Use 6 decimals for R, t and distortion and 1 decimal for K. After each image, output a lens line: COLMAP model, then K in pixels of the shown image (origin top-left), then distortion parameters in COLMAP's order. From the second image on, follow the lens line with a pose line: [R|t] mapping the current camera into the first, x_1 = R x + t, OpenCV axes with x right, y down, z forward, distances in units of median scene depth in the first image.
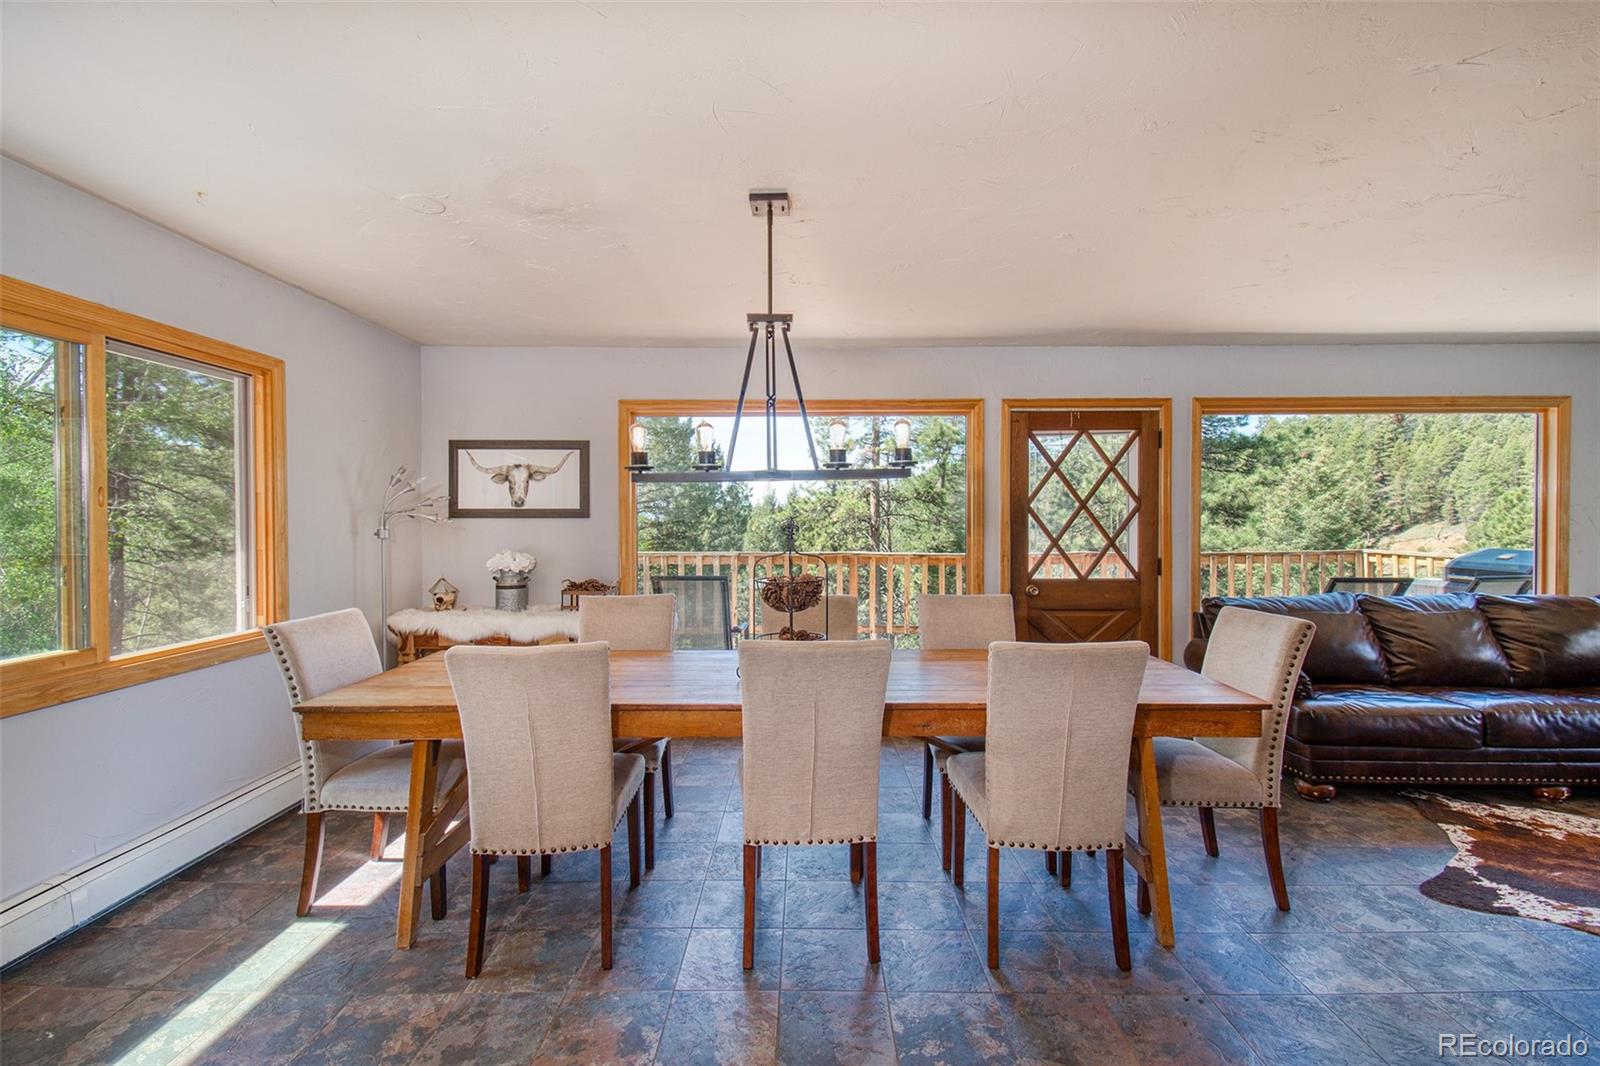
lens RADIAL K [[693.5, 0, 800.0], [0, 693.5, 533.0], [0, 0, 1]] dist [0.052208, -0.025921]
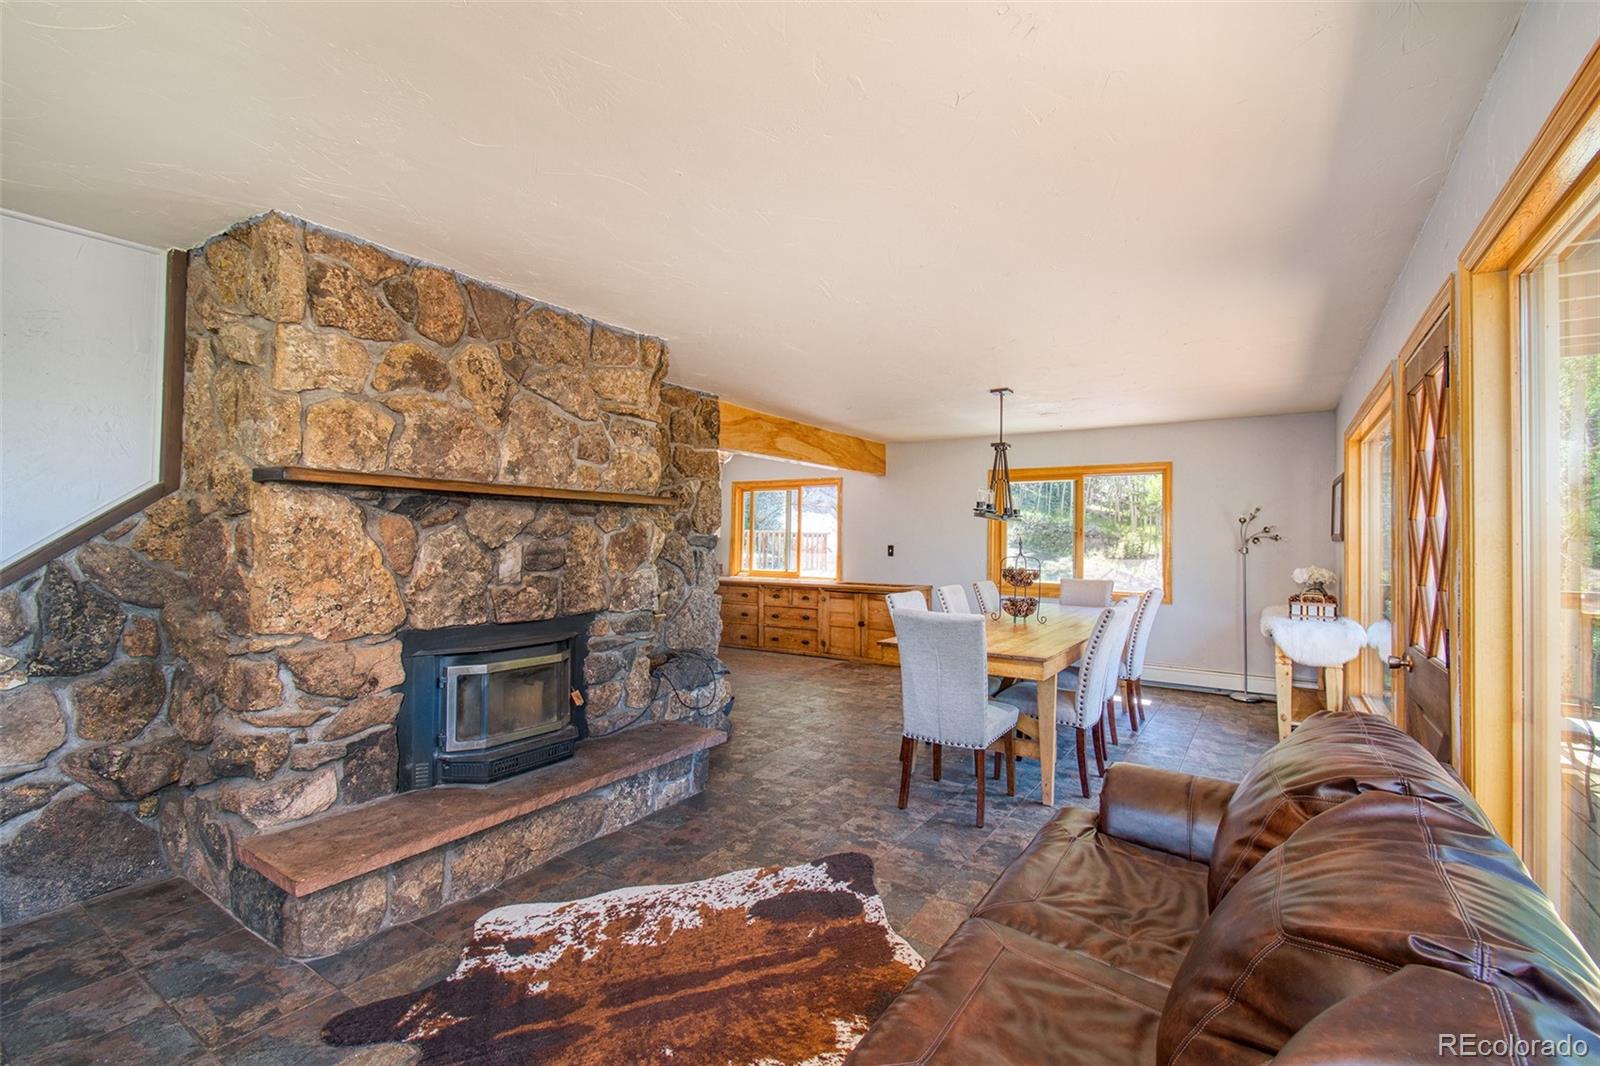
lens RADIAL K [[693.5, 0, 800.0], [0, 693.5, 533.0], [0, 0, 1]] dist [0.052208, -0.025921]
pose [[-0.551407, -0.009792, -0.834179, 1.118639], [-0.026680, 0.999627, 0.005902, -0.017542], [0.833810, 0.025510, -0.551462, 0.900974]]
